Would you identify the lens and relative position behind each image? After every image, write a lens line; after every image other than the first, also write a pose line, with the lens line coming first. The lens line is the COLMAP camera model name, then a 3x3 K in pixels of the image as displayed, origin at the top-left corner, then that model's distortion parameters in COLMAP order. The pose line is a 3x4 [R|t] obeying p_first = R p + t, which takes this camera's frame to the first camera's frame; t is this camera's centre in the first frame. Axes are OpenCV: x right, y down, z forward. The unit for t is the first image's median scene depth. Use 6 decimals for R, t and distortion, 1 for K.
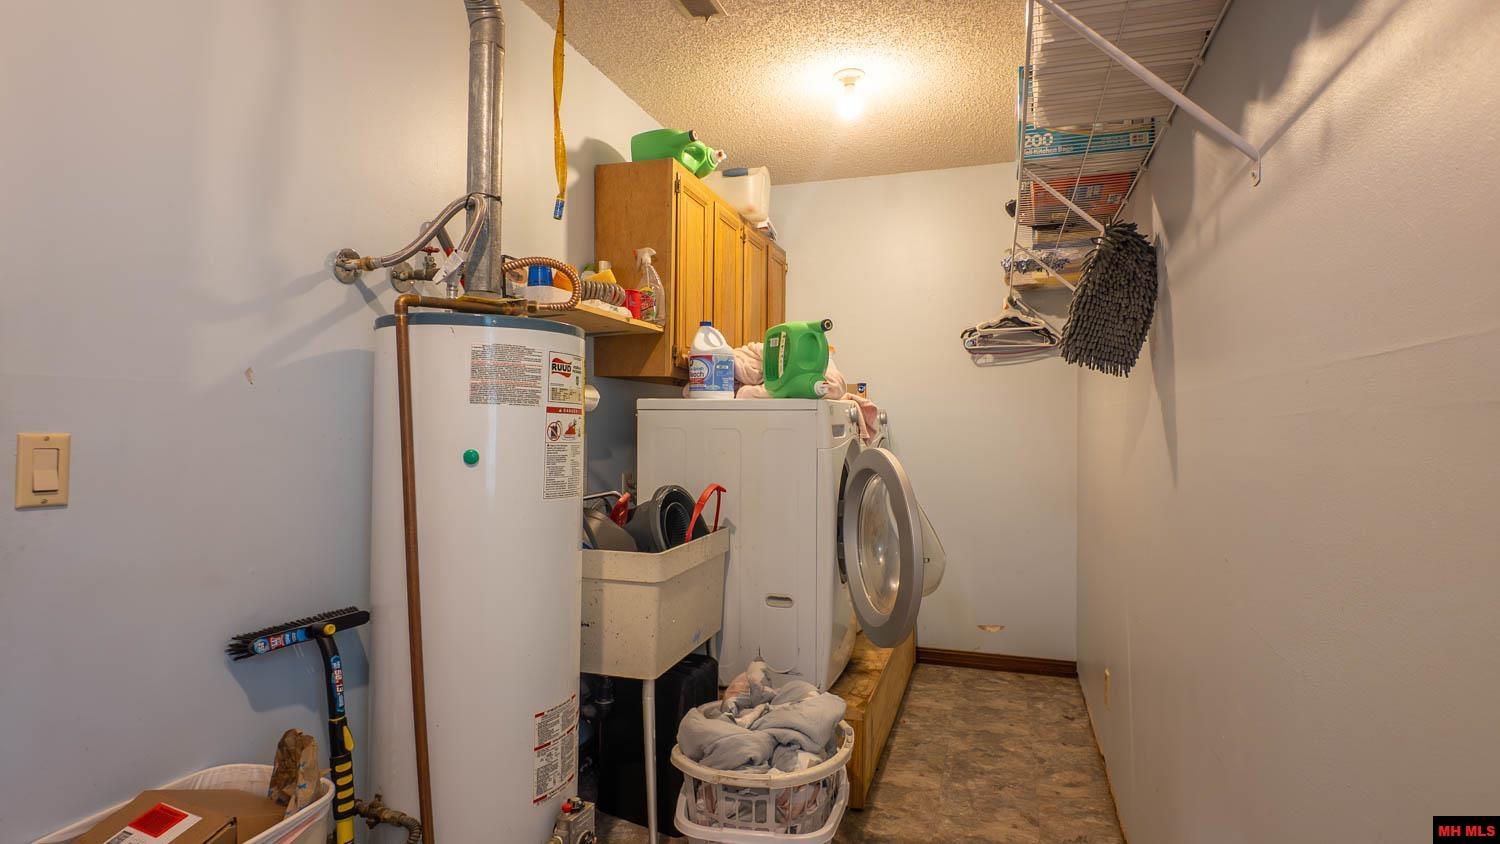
lens RADIAL K [[772.3, 0, 784.1], [0, 772.3, 421.0], [0, 0, 1]] dist [0.031986, -0.000109]
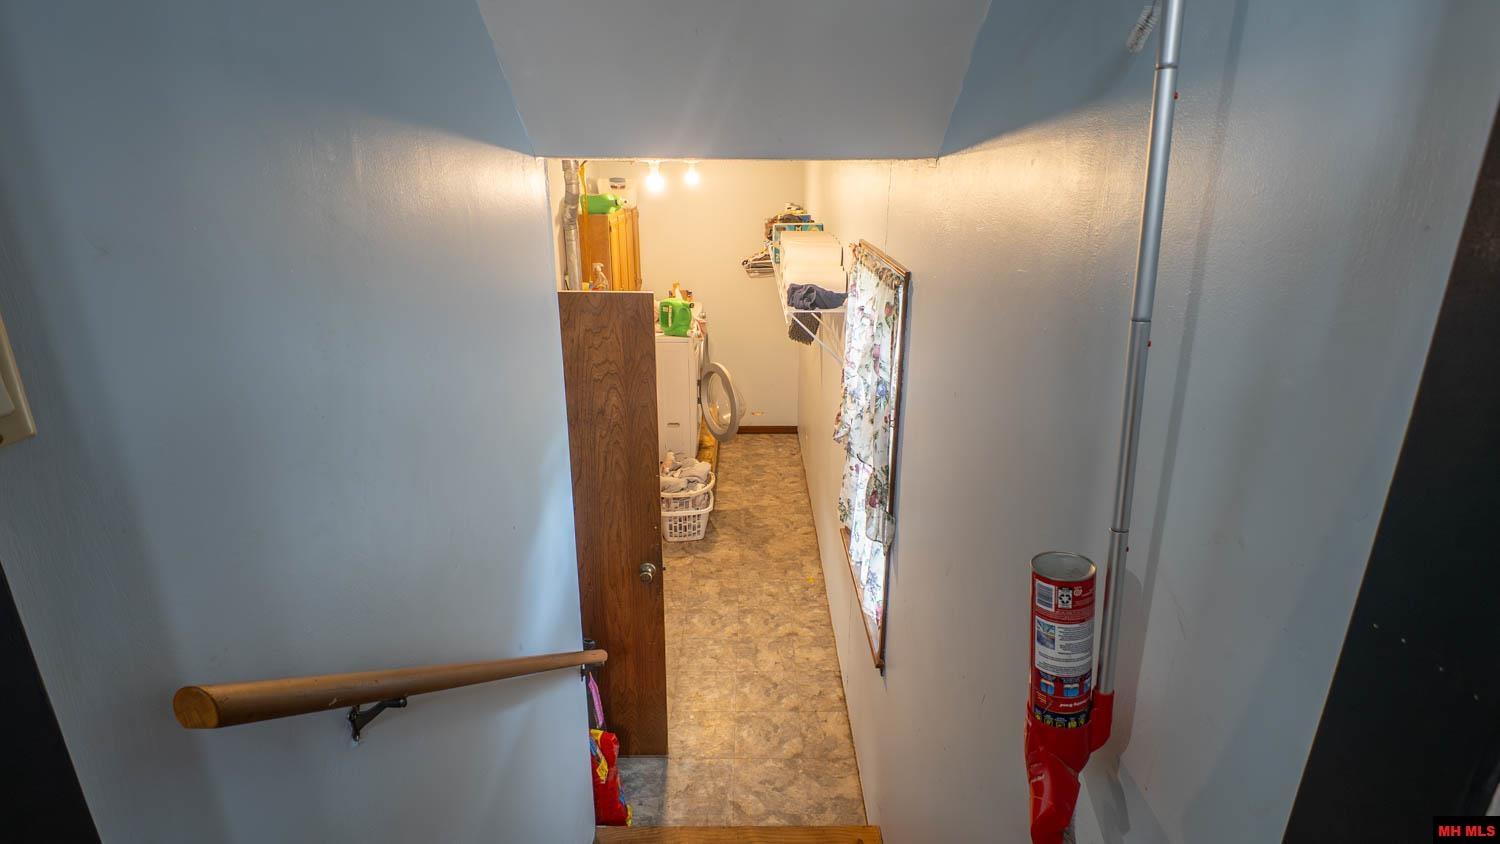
lens RADIAL K [[836.4, 0, 750.0], [0, 836.4, 422.0], [0, 0, 1]] dist [0.196630, -0.000377]
pose [[0.958973, -0.096923, 0.266415, -0.437542], [0.001255, 0.941185, 0.337889, -0.594678], [-0.283495, -0.323692, 0.902692, -1.261065]]
